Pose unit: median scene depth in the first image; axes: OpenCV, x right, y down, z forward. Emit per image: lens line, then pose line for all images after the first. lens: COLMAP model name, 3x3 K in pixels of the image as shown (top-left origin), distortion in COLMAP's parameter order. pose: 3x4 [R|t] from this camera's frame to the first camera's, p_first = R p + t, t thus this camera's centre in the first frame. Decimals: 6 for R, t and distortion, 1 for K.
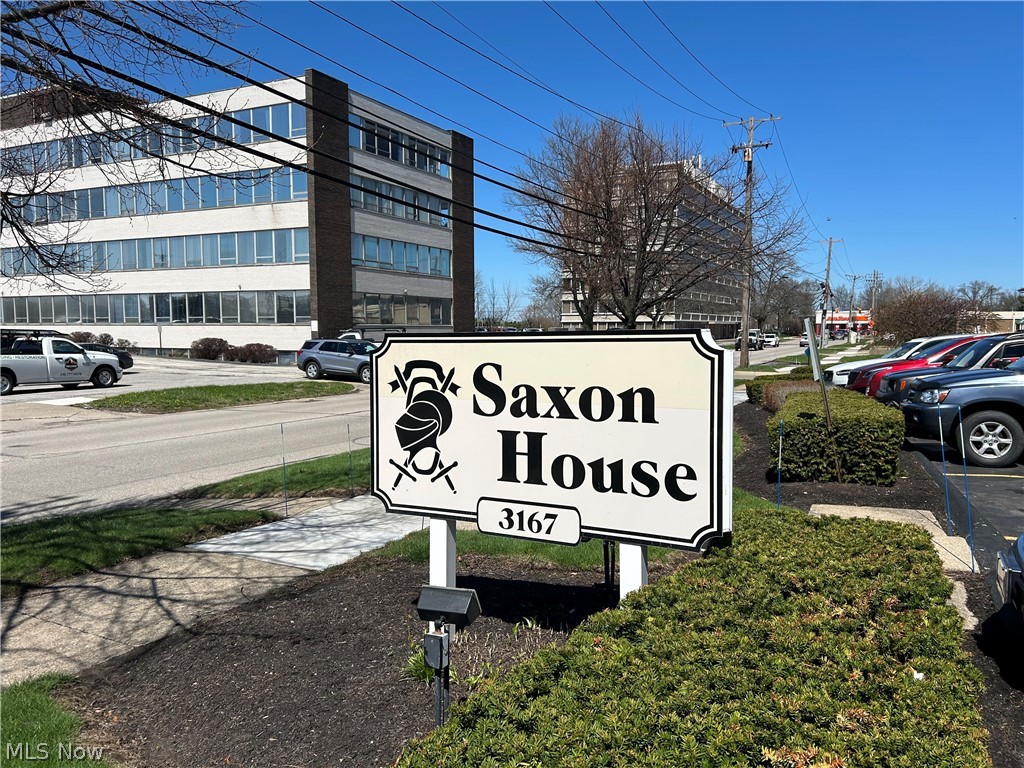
lens RADIAL K [[783.3, 0, 515.9], [0, 783.3, 387.2], [0, 0, 1]] dist [0.062241, -0.063325]
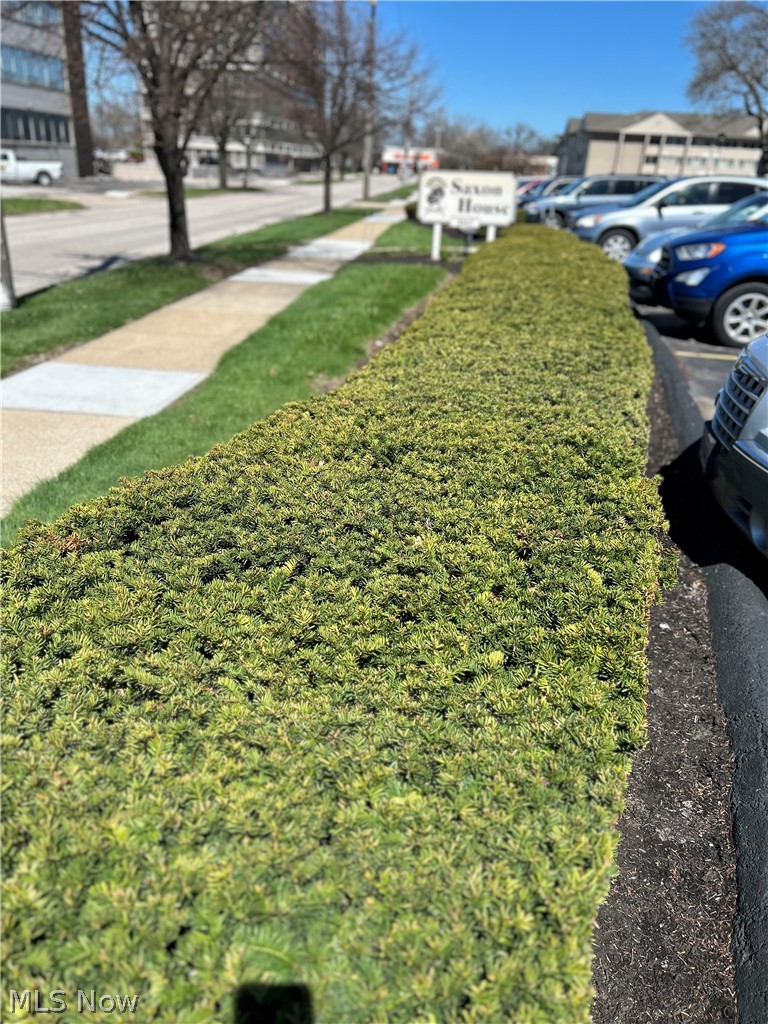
lens RADIAL K [[783.3, 0, 384.8], [0, 783.3, 509.5], [0, 0, 1]] dist [0.062241, -0.063325]
pose [[0.929118, -0.110857, 0.352775, -1.907278], [-0.015283, 0.941678, 0.336169, 0.196665], [-0.369467, -0.317732, 0.873236, -2.784878]]
